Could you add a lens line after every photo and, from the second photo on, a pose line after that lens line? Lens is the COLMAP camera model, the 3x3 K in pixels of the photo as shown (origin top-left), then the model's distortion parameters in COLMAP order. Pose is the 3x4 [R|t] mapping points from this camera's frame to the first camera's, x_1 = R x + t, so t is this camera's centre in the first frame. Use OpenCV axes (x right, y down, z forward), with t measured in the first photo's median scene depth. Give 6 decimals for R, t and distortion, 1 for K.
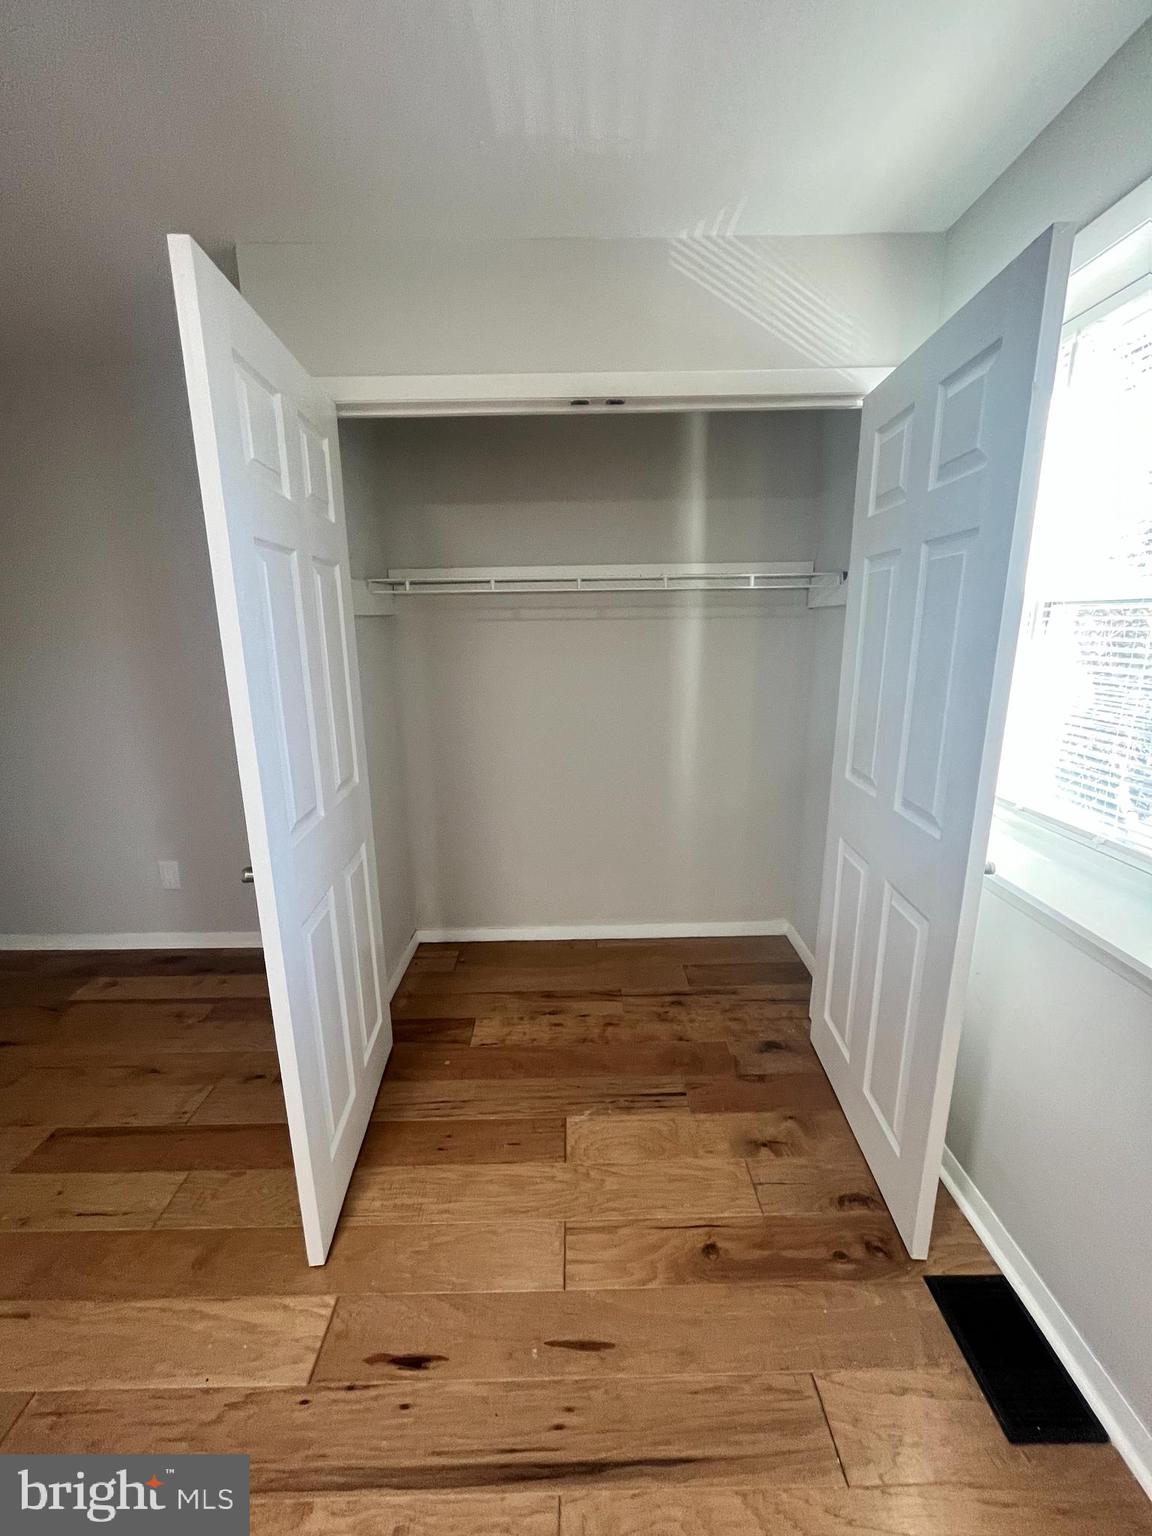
lens RADIAL K [[621.7, 0, 578.7], [0, 621.7, 771.3], [0, 0, 1]] dist [-0.006469, 0.001208]
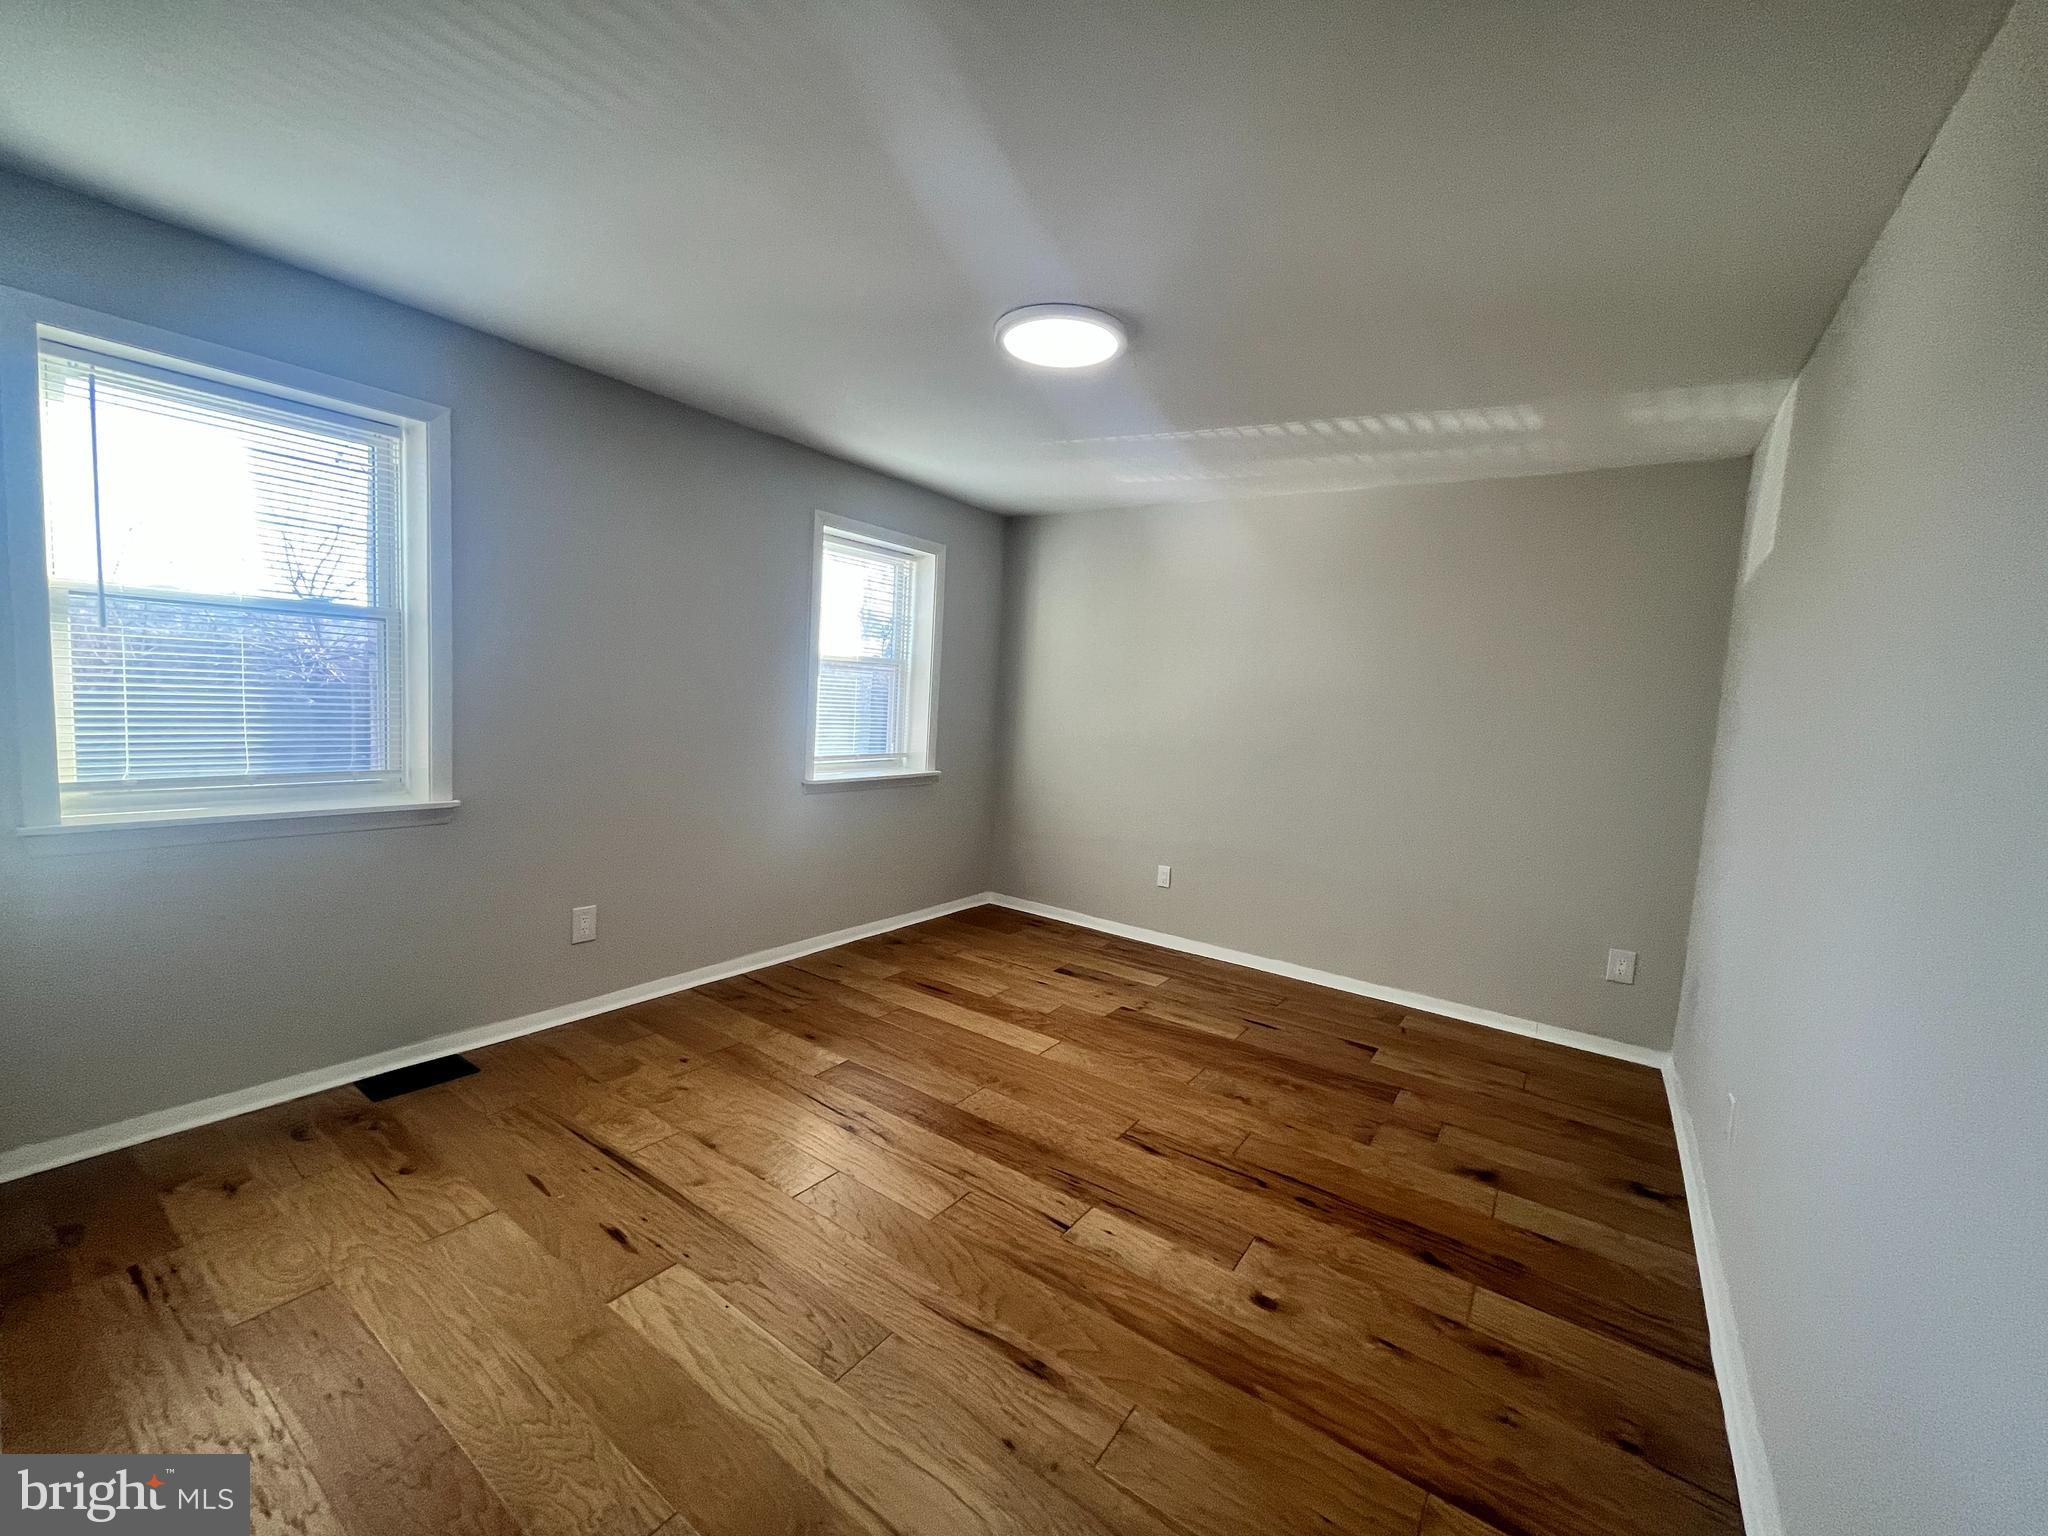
lens RADIAL K [[829.0, 0, 1013.7], [0, 829.0, 769.1], [0, 0, 1]] dist [-0.006469, 0.001208]
pose [[-0.806619, -0.093311, 0.583660, -1.744337], [0.081034, 0.960678, 0.265576, -0.278413], [-0.585490, 0.261515, -0.767340, 1.543605]]
